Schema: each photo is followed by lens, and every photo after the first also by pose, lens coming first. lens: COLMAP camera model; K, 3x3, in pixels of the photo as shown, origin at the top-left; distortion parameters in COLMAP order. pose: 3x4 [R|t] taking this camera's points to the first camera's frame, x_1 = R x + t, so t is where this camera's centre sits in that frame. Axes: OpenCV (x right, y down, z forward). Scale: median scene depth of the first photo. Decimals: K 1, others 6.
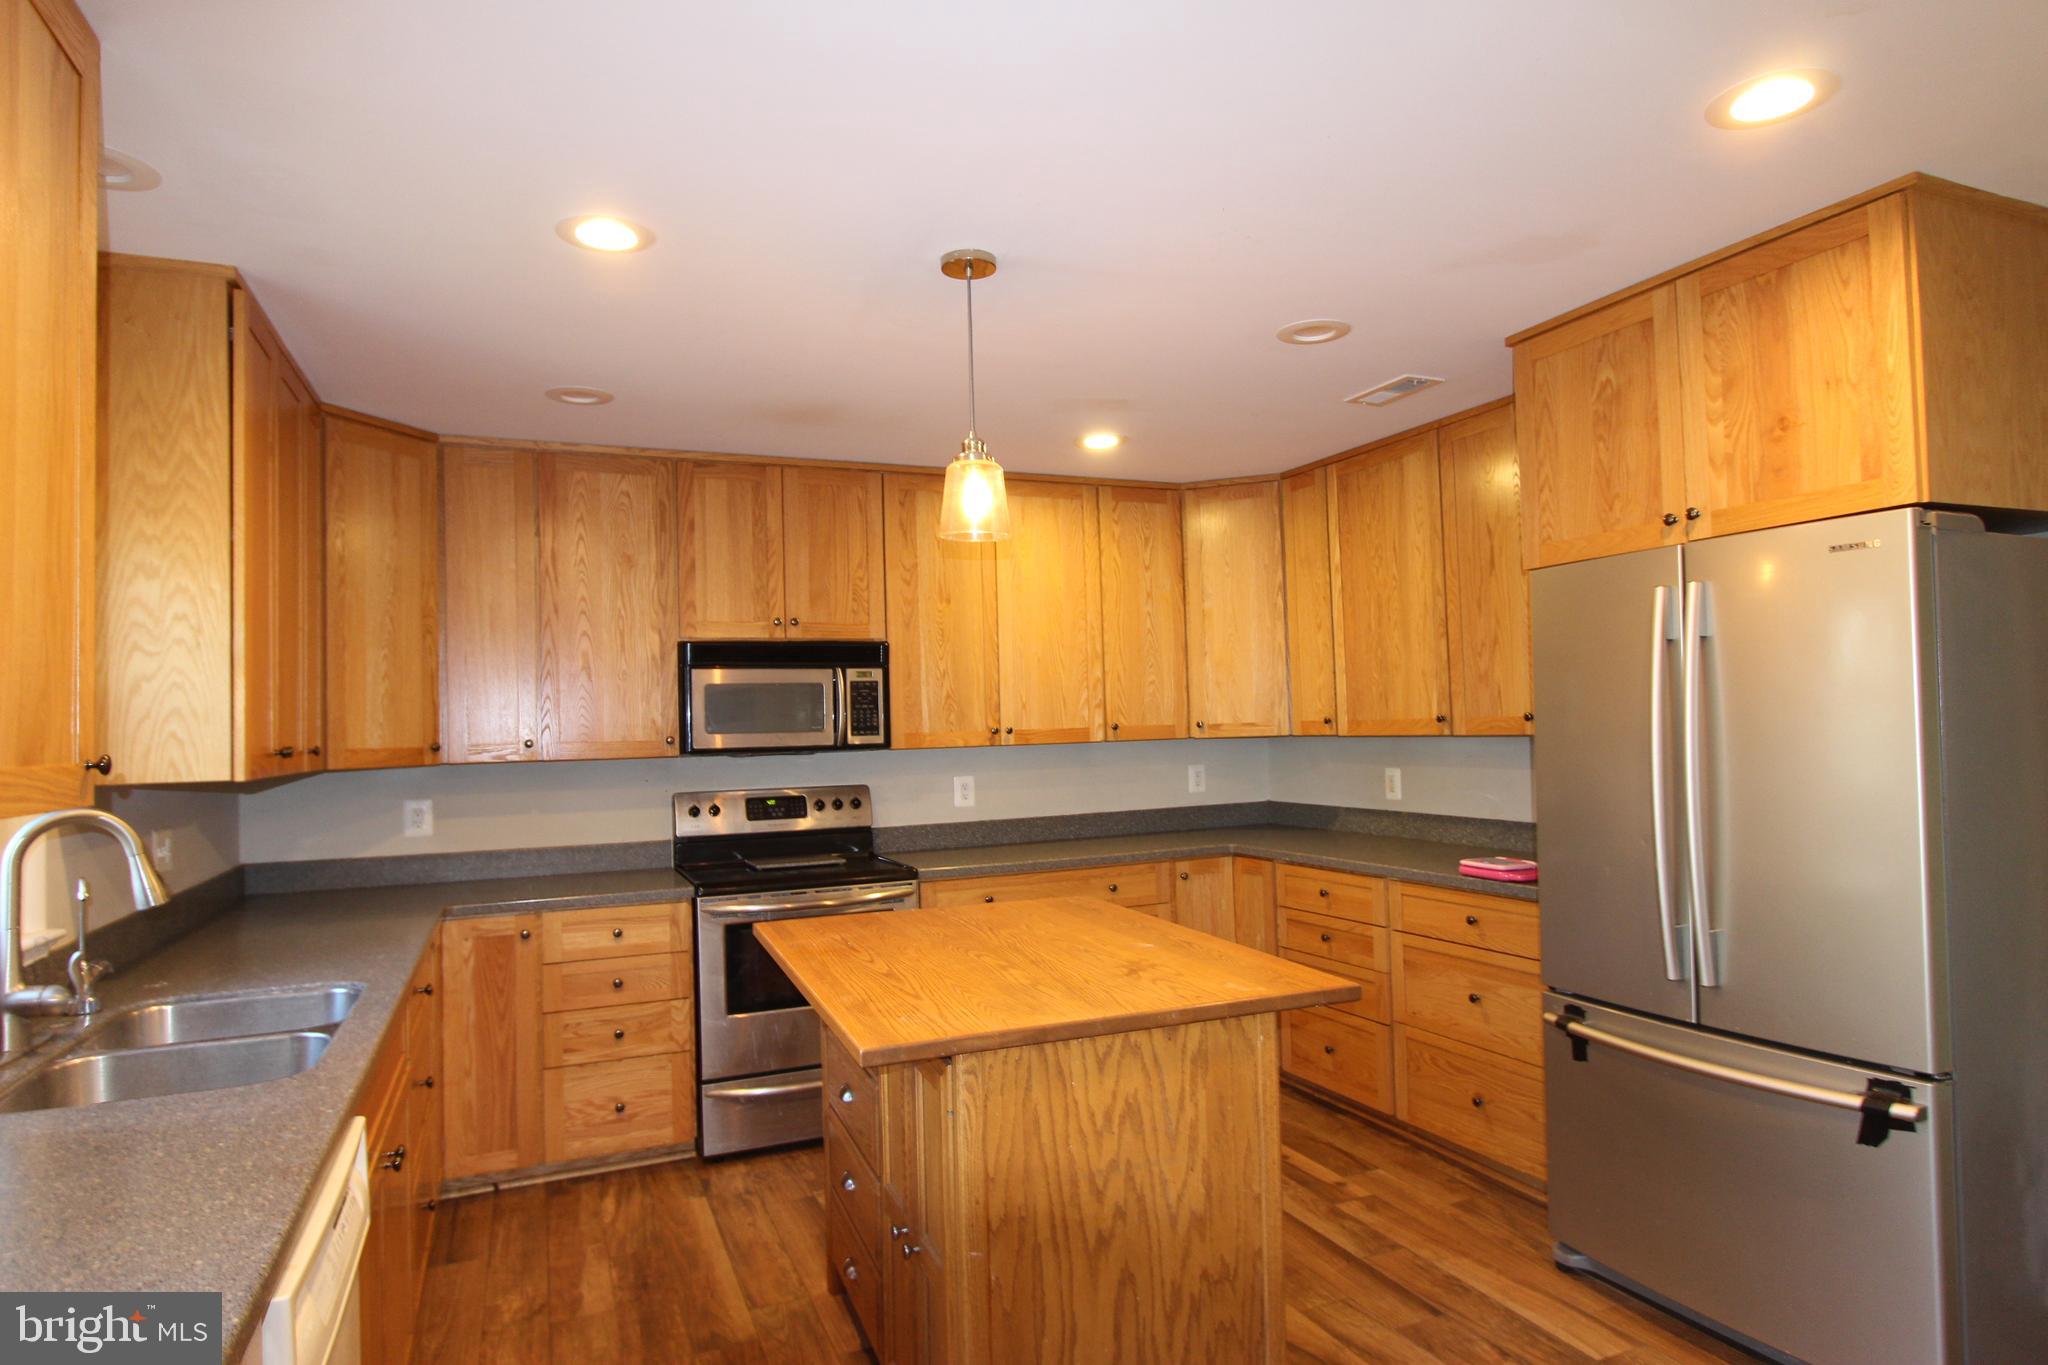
lens RADIAL K [[1180.7, 0, 1035.7], [0, 1180.7, 693.3], [0, 0, 1]] dist [-0.026160, 0.006393]
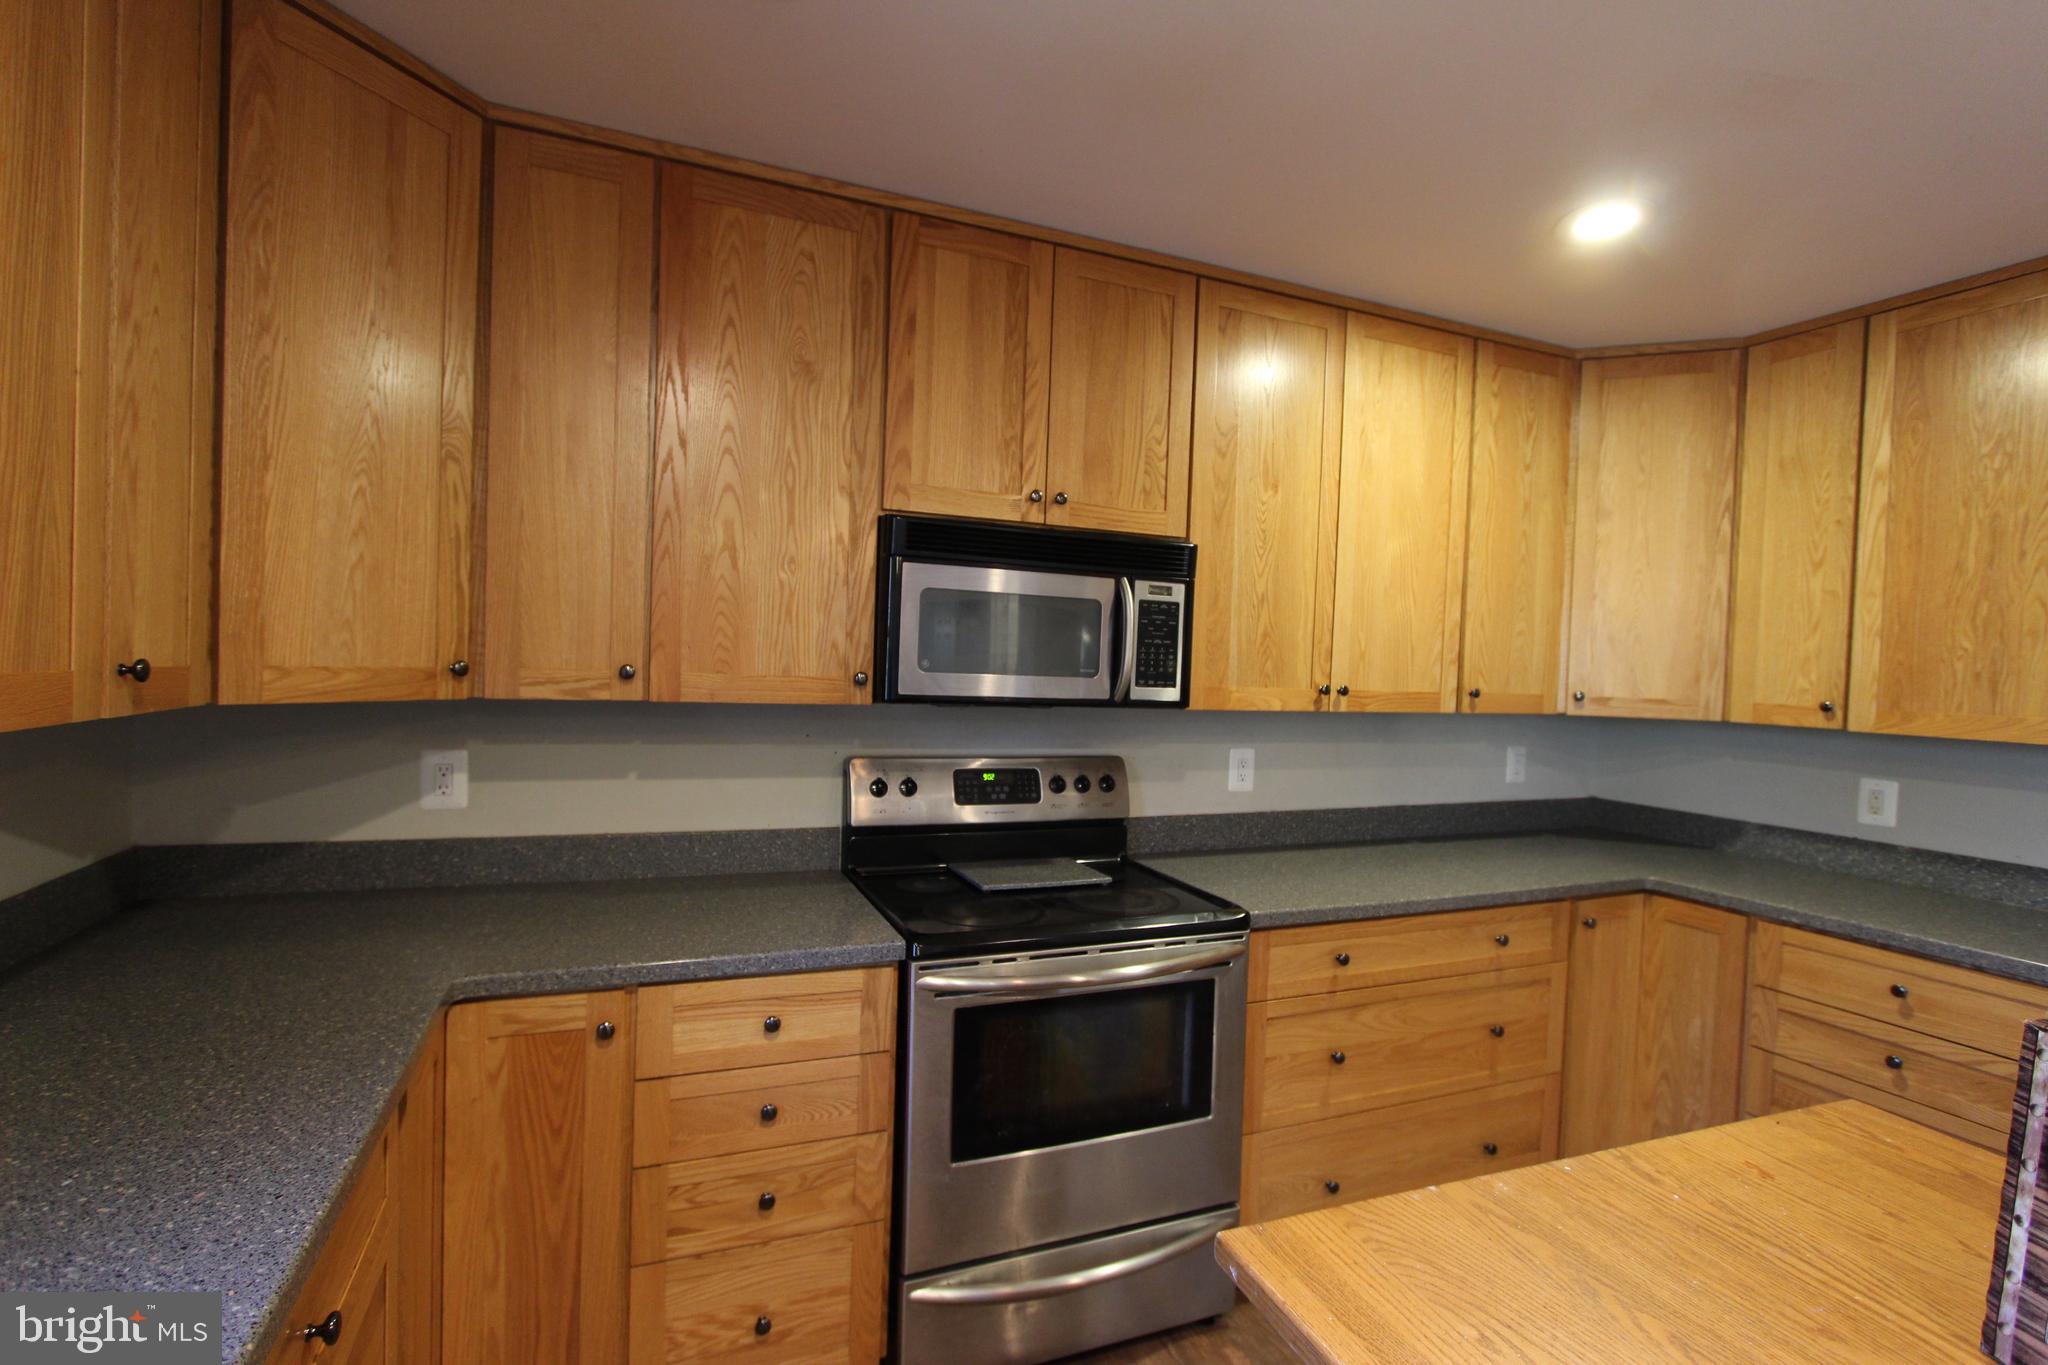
lens RADIAL K [[954.2, 0, 1025.2], [0, 954.2, 693.6], [0, 0, 1]] dist [-0.023641, 0.001643]
pose [[0.997763, 0.064166, -0.018773, -0.248655], [-0.062874, 0.996042, 0.062826, 0.013572], [0.022730, -0.061505, 0.997848, 0.590455]]
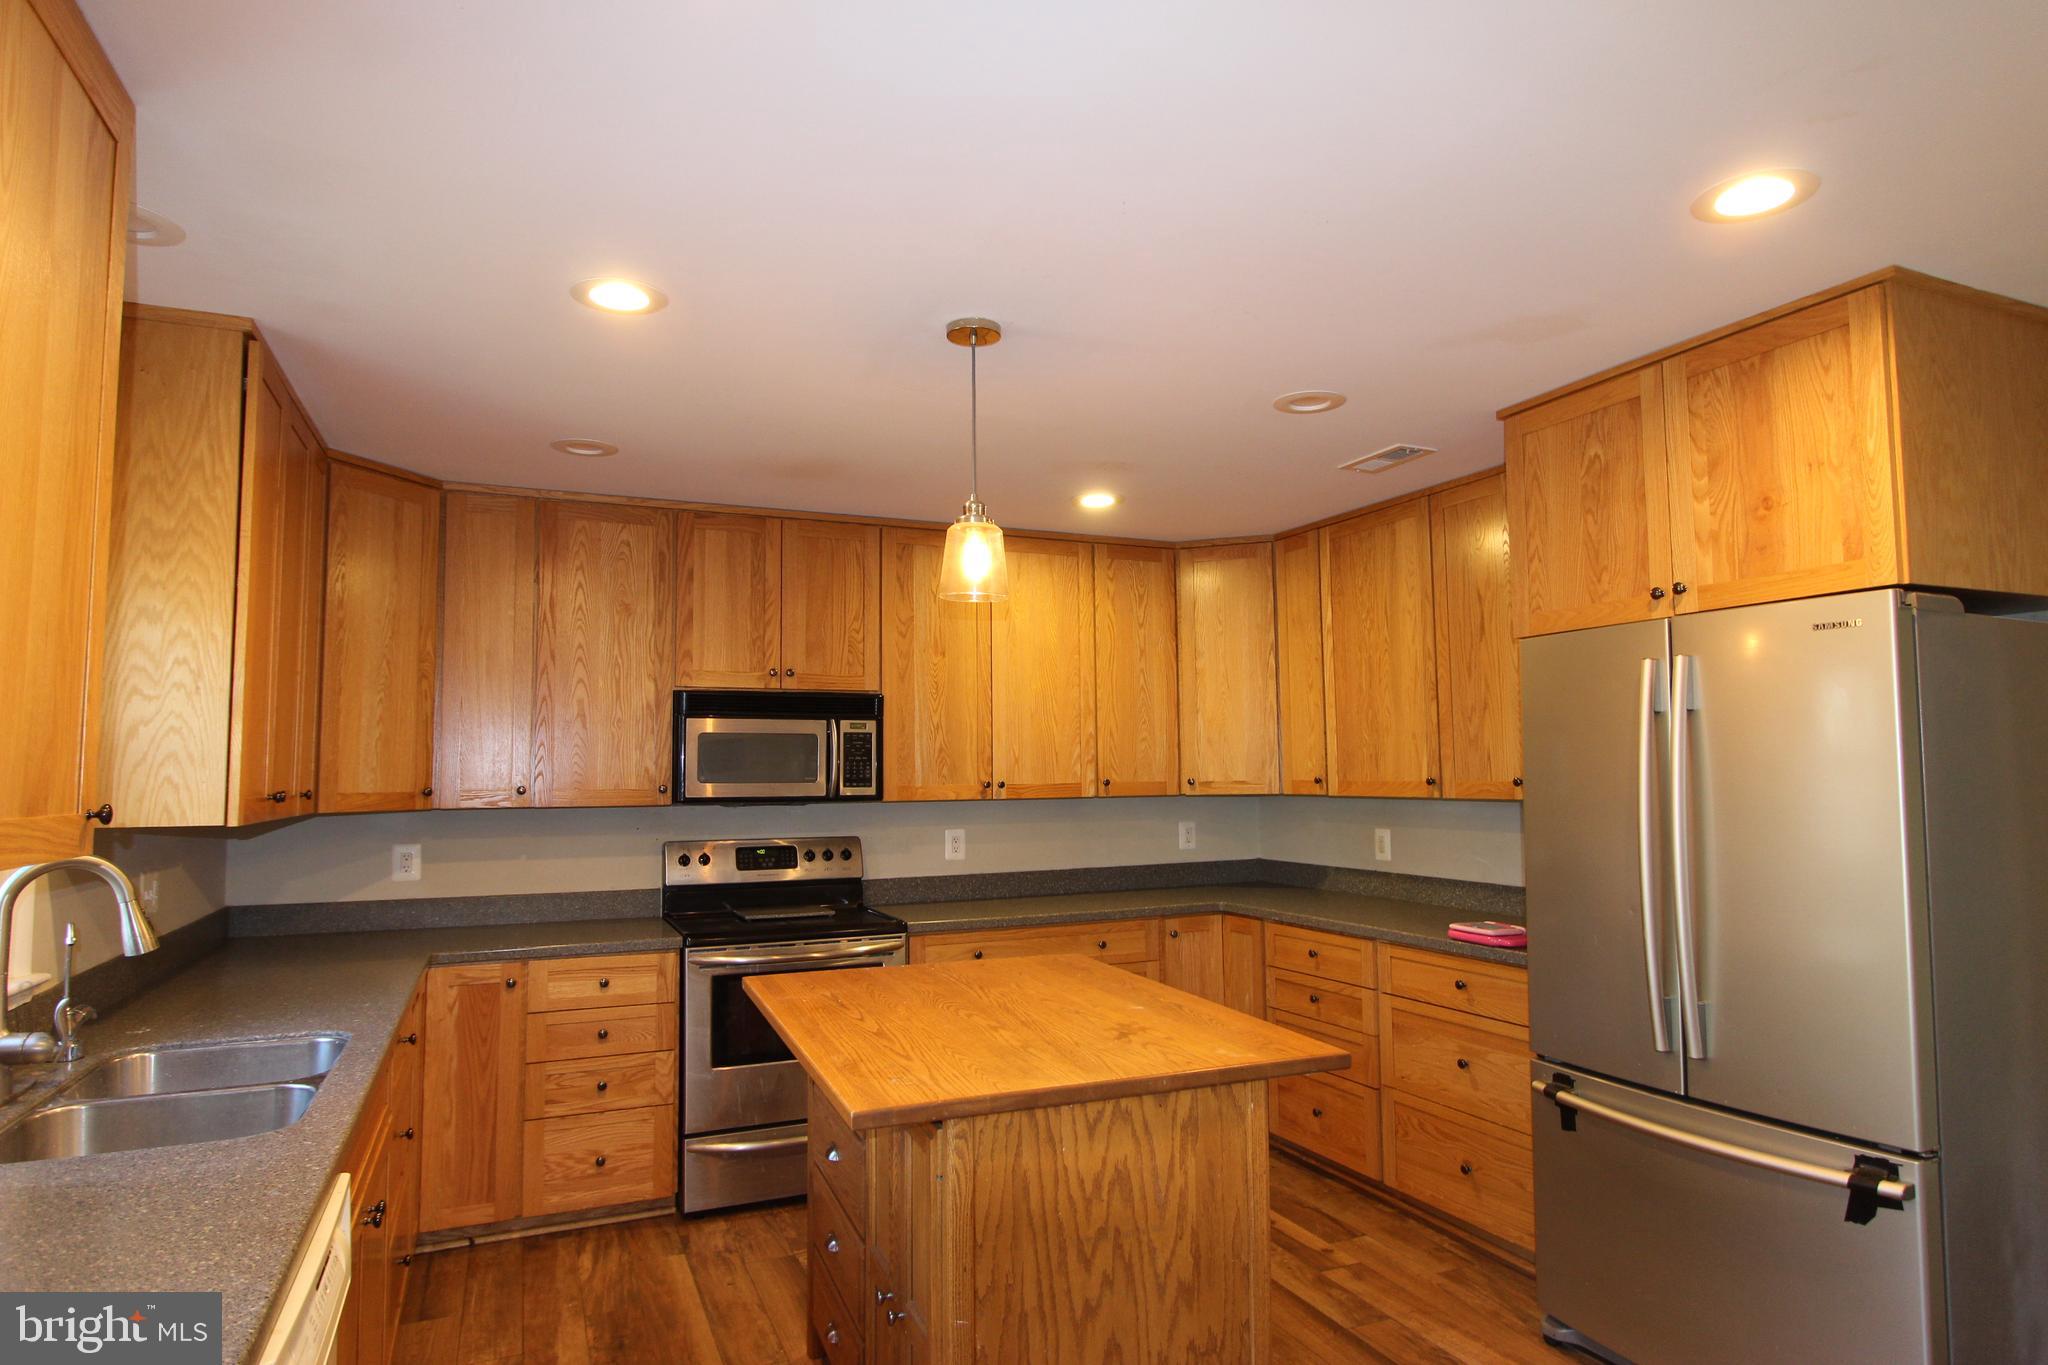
lens RADIAL K [[1180.7, 0, 1036.8], [0, 1180.7, 691.5], [0, 0, 1]] dist [-0.026160, 0.006393]
pose [[0.999775, 0.019125, 0.009139, -0.003863], [-0.018723, 0.998934, -0.042193, -0.007464], [-0.009936, 0.042012, 0.999068, -0.006442]]
